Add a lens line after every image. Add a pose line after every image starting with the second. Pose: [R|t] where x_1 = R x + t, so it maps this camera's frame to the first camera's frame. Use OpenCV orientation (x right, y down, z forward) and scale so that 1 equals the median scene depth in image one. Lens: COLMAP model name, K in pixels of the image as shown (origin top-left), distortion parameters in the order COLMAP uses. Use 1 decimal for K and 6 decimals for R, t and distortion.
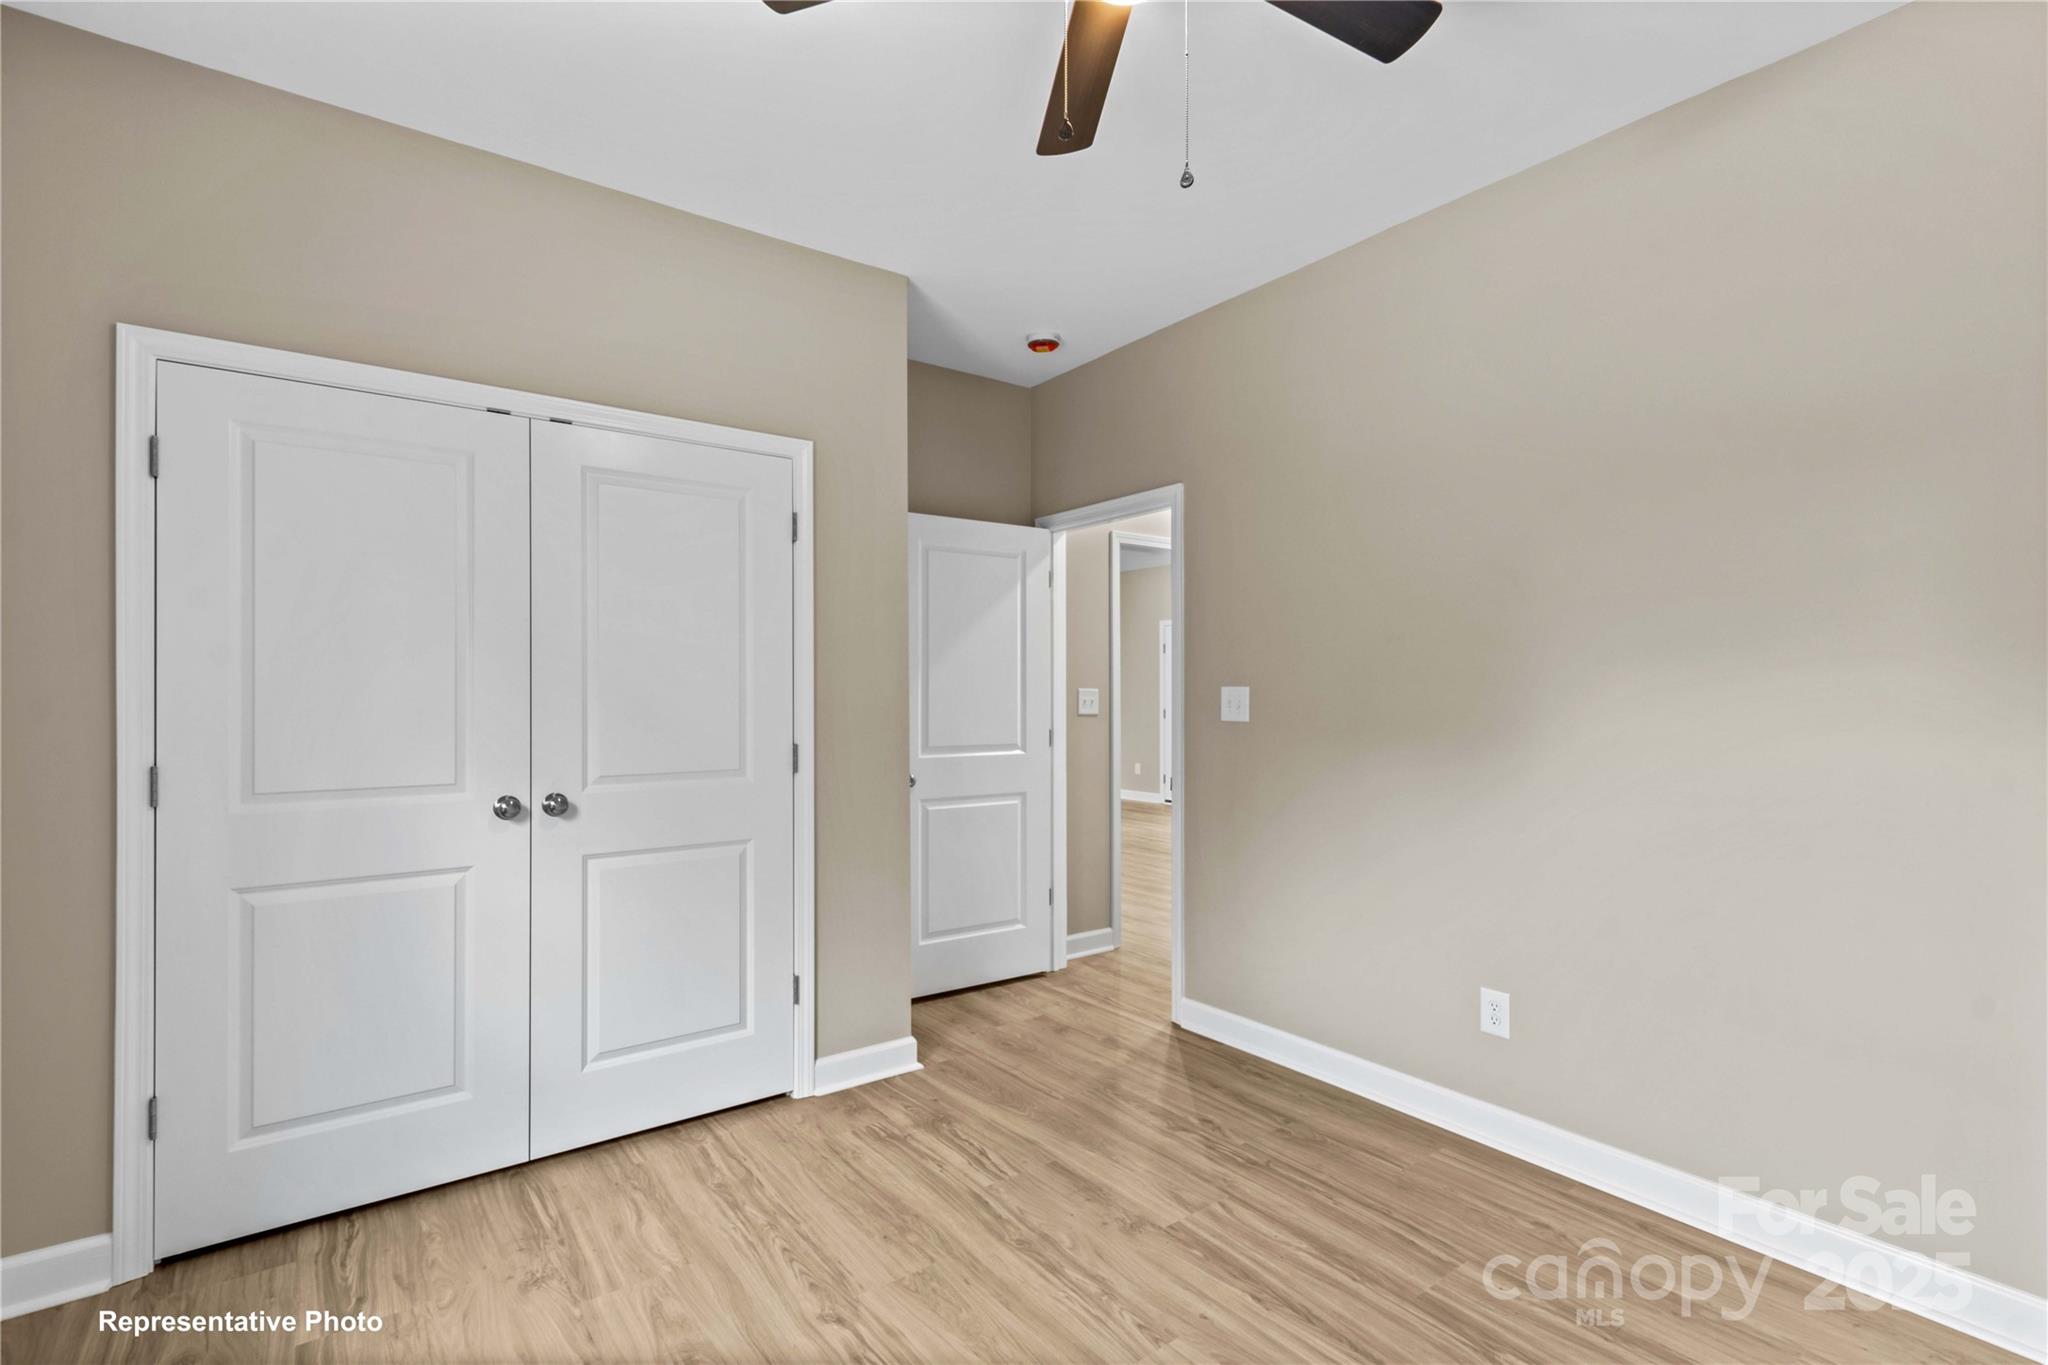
lens RADIAL K [[952.2, 0, 1018.7], [0, 952.2, 684.5], [0, 0, 1]] dist [0.007321, -0.001789]
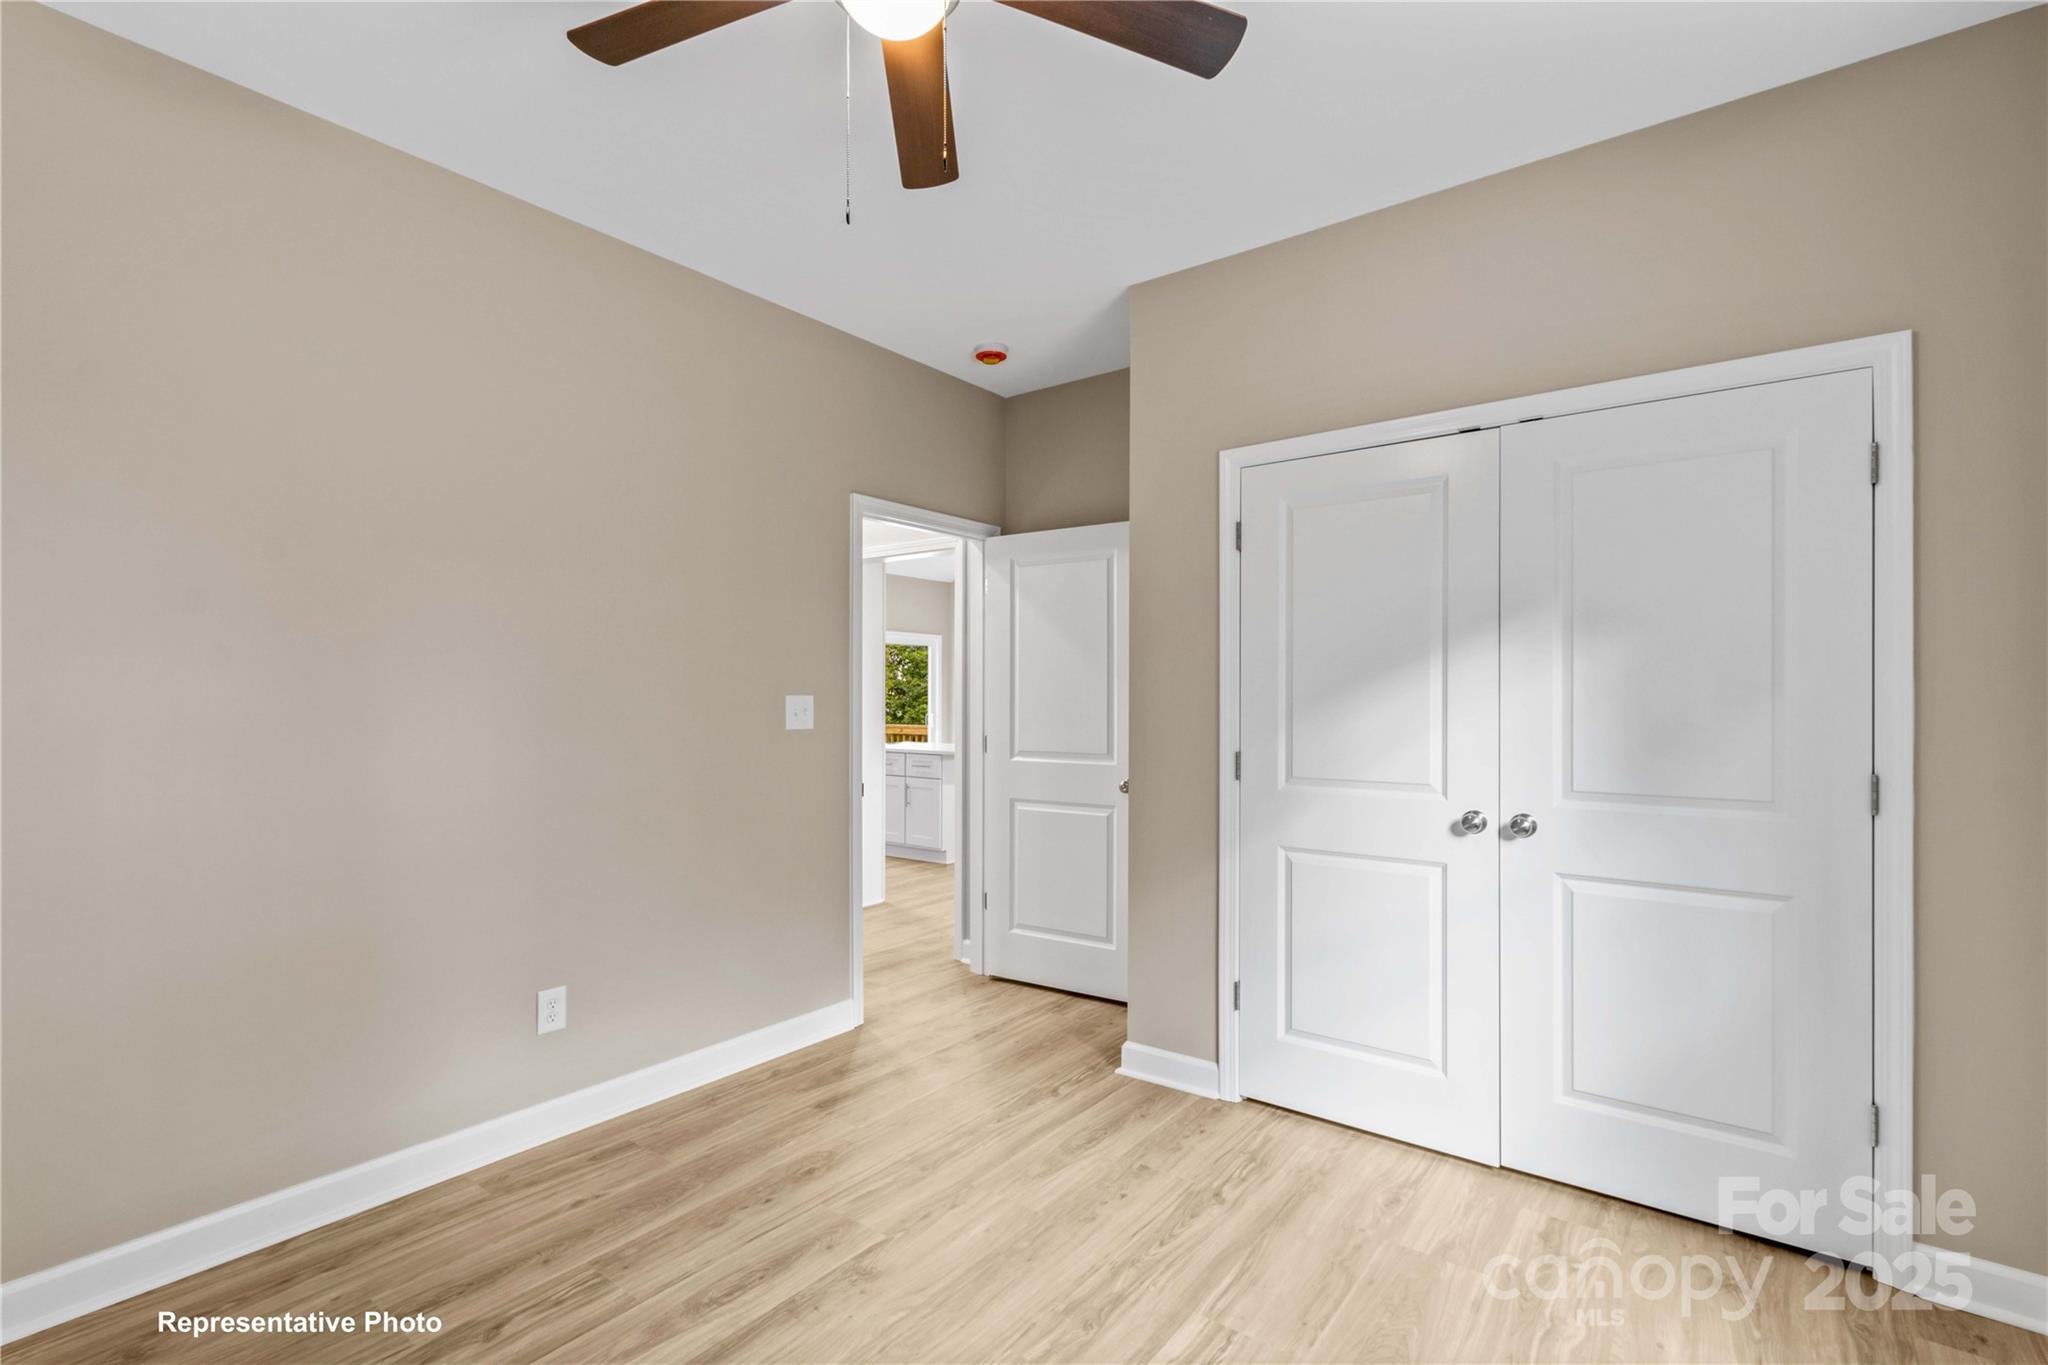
lens RADIAL K [[952.2, 0, 1012.8], [0, 952.2, 692.4], [0, 0, 1]] dist [0.007321, -0.001789]
pose [[0.271122, -0.009822, -0.962495, 0.383634], [0.011117, 0.999913, -0.007072, 0.002636], [0.962481, -0.008783, 0.271208, 0.282752]]
